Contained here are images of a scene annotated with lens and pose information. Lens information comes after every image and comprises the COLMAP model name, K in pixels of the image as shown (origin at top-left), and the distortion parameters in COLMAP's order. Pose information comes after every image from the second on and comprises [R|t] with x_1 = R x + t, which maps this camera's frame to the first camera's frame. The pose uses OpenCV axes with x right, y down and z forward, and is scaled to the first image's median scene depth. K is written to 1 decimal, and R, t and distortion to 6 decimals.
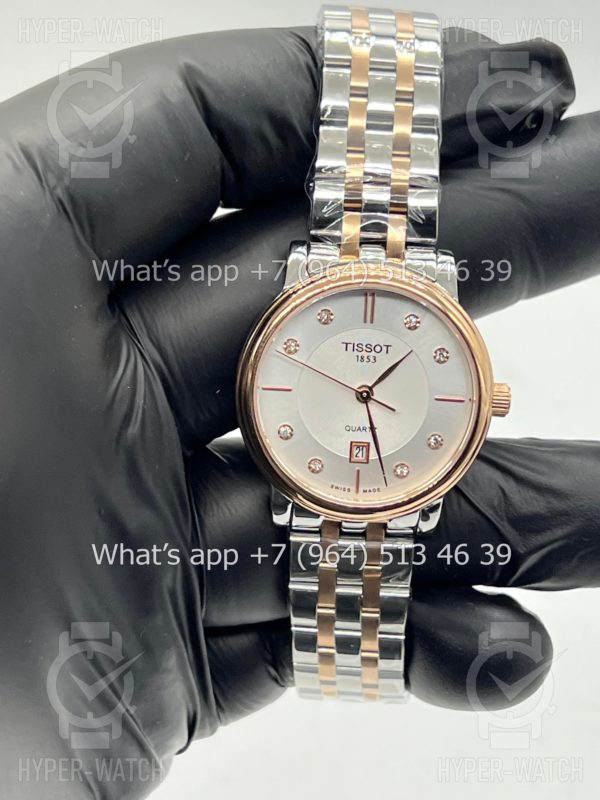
lens RADIAL K [[1807.0, 0, 300.0], [0, 1807.0, 400.0], [0, 0, 1]] dist [0.082779, 0.674866]
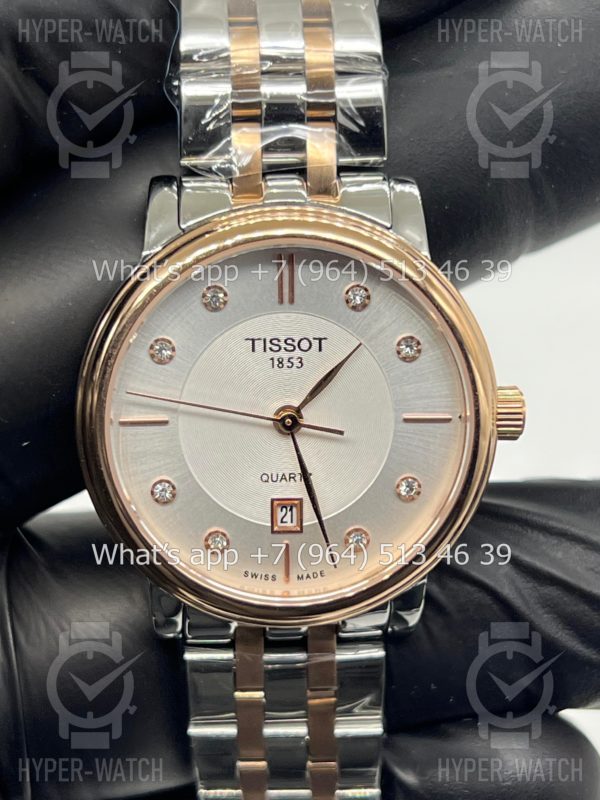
lens RADIAL K [[1807.0, 0, 300.0], [0, 1807.0, 400.0], [0, 0, 1]] dist [0.082779, 0.674866]
pose [[0.996427, -0.073228, 0.042089, 0.014379], [0.072108, 0.997016, 0.027555, -0.026446], [-0.043981, -0.024421, 0.998734, 0.387794]]
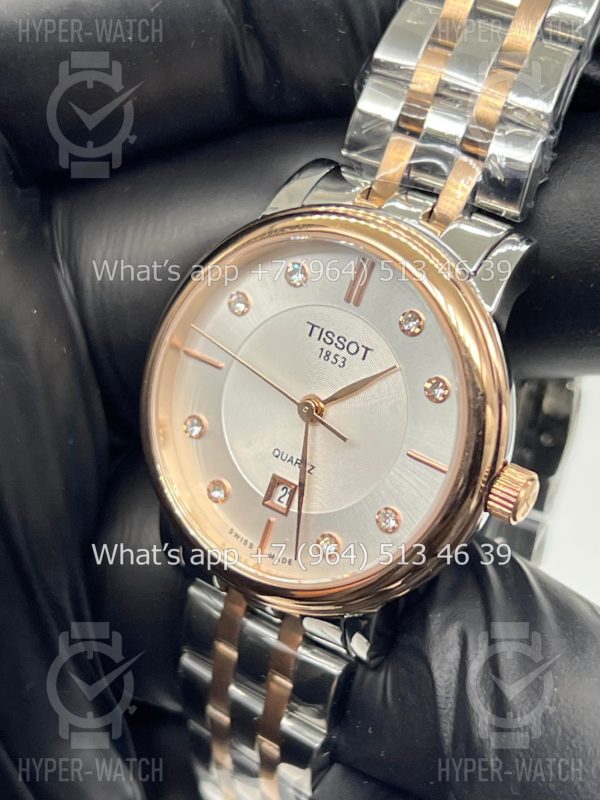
lens RADIAL K [[1807.0, 0, 300.0], [0, 1807.0, 400.0], [0, 0, 1]] dist [0.082779, 0.674866]
pose [[0.826404, 0.309288, -0.470528, 0.325715], [-0.328680, 0.943467, 0.042888, -0.031935], [0.457193, 0.119211, 0.881342, 0.436500]]
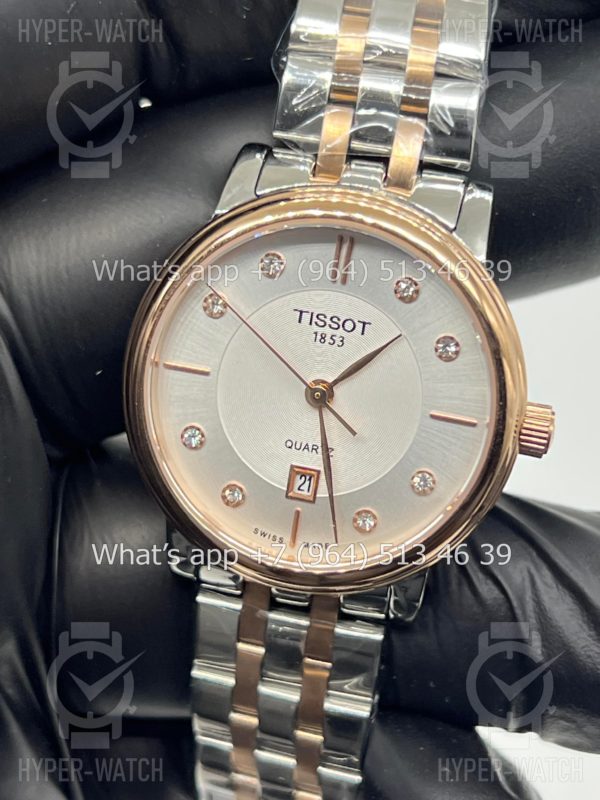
lens RADIAL K [[1807.0, 0, 300.0], [0, 1807.0, 400.0], [0, 0, 1]] dist [0.082779, 0.674866]
pose [[0.979292, 0.122104, -0.161486, 0.130298], [-0.119913, 0.992511, 0.023282, -0.015016], [0.163120, -0.003436, 0.986600, 0.370346]]
